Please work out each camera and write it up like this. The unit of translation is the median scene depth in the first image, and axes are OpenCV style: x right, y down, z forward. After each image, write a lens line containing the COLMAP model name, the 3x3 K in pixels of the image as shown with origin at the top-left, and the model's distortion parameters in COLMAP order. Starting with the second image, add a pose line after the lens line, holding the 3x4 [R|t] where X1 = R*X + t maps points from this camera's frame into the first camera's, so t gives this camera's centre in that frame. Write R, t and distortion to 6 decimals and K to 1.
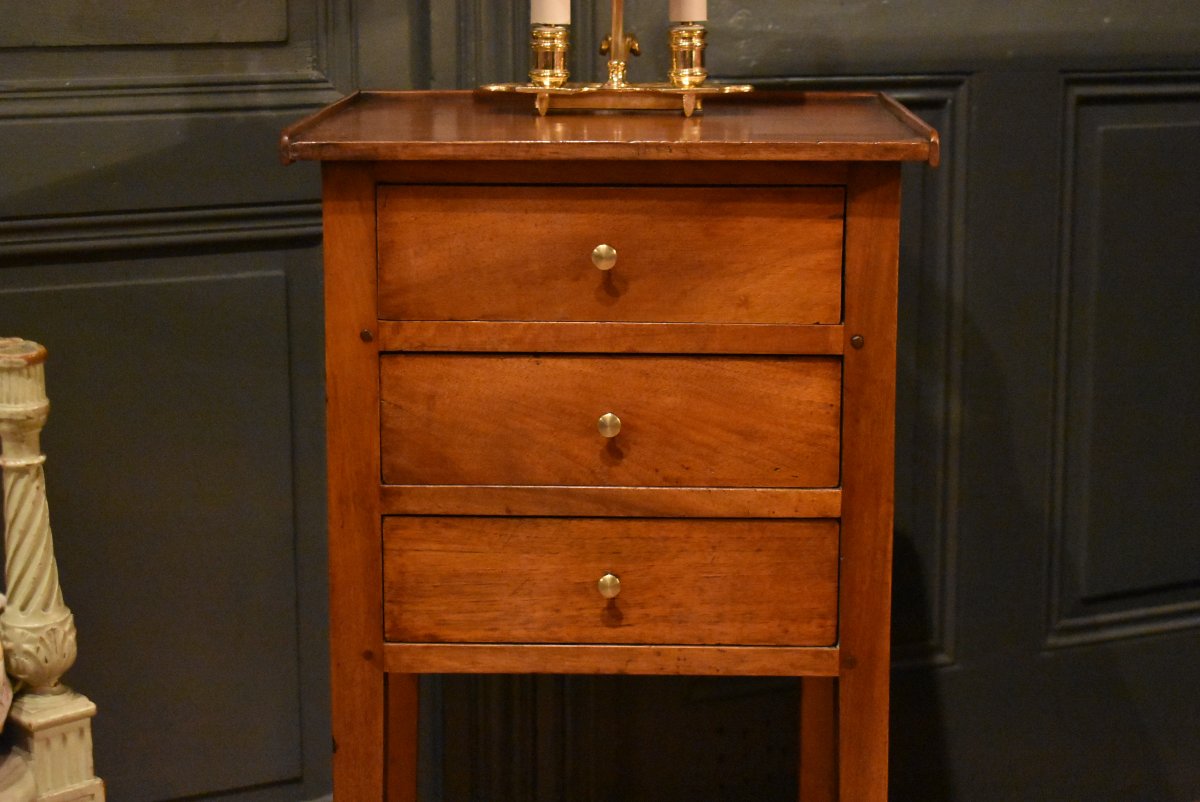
lens RADIAL K [[2373.3, 0, 600.0], [0, 2373.3, 401.0], [0, 0, 1]] dist [0.035034, -0.023097]
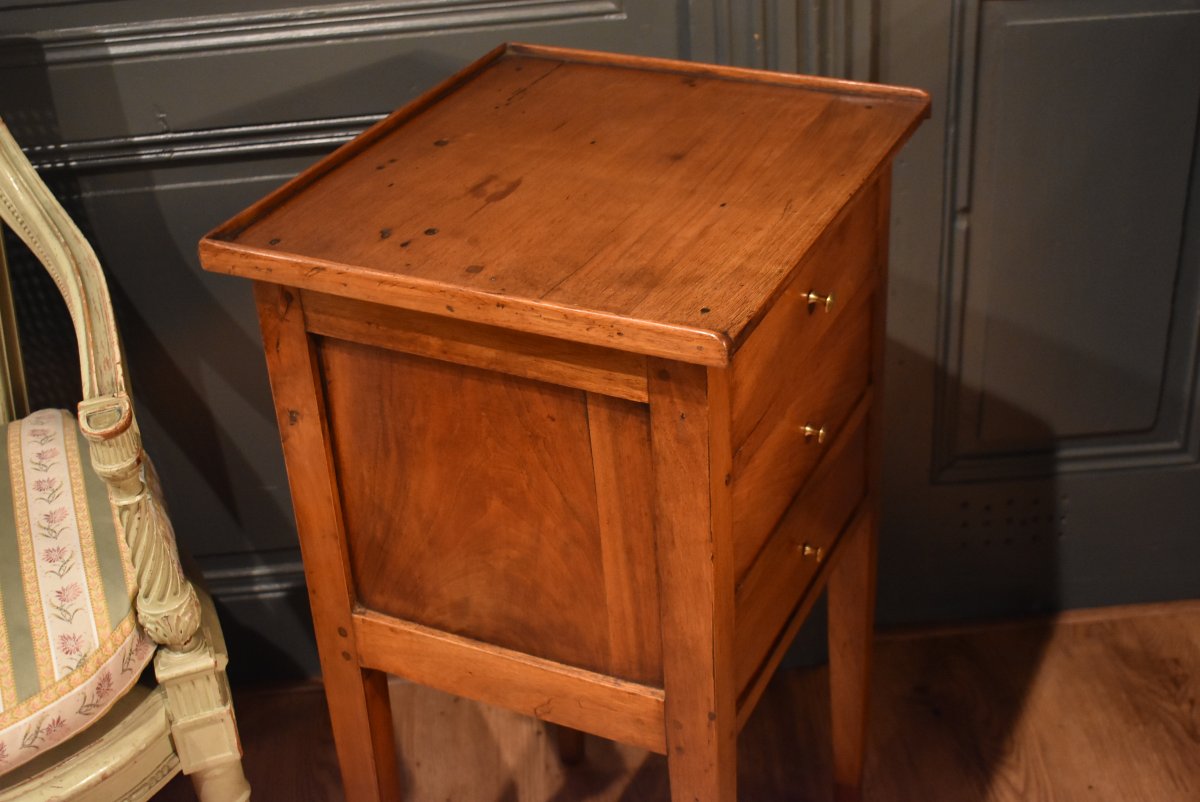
lens RADIAL K [[1601.7, 0, 600.0], [0, 1601.7, 401.0], [0, 0, 1]] dist [-0.038184, -0.021531]
pose [[0.917996, 0.149441, -0.367357, 0.241908], [-0.010970, 0.935502, 0.353150, -0.274940], [0.396438, -0.320160, 0.860427, 0.352025]]
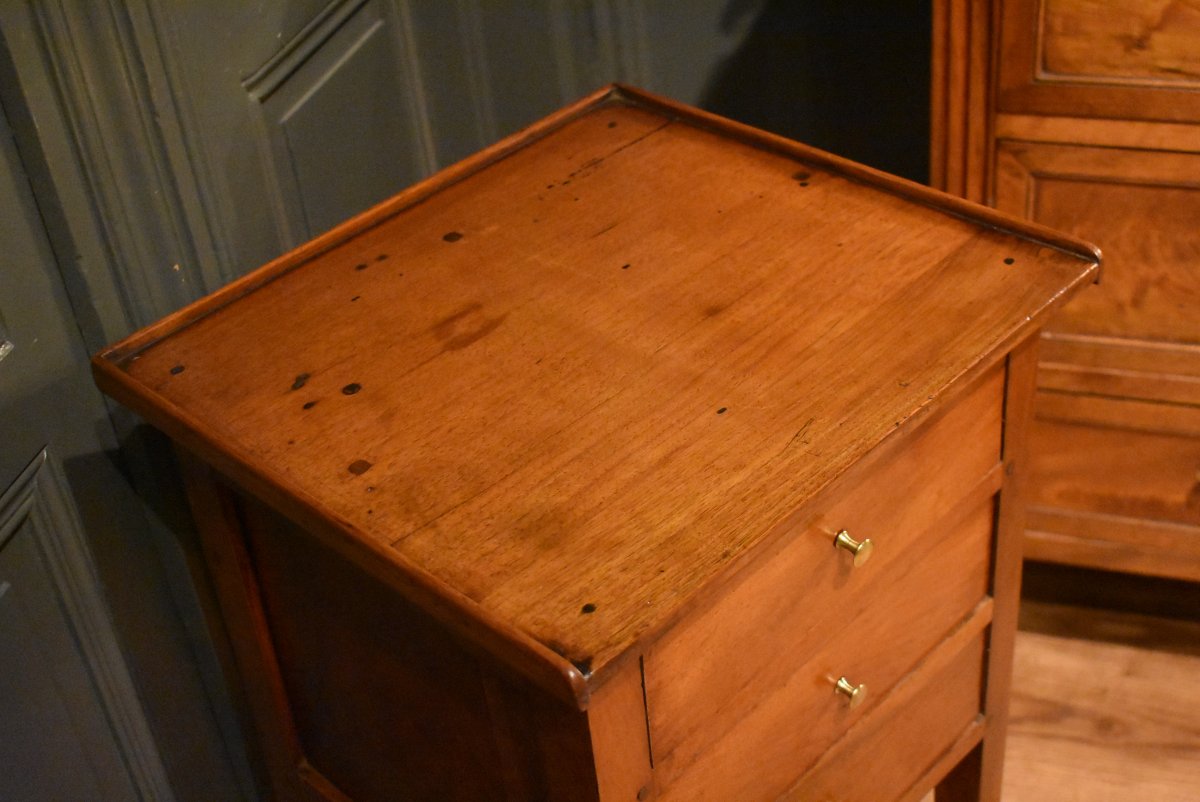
lens RADIAL K [[1585.2, 0, 600.0], [0, 1585.2, 401.0], [0, 0, 1]] dist [-0.005630, -0.003410]
pose [[0.745472, 0.326145, -0.581293, 0.287871], [-0.027228, 0.886282, 0.462346, -0.345823], [0.665981, -0.328839, 0.669578, 0.630985]]
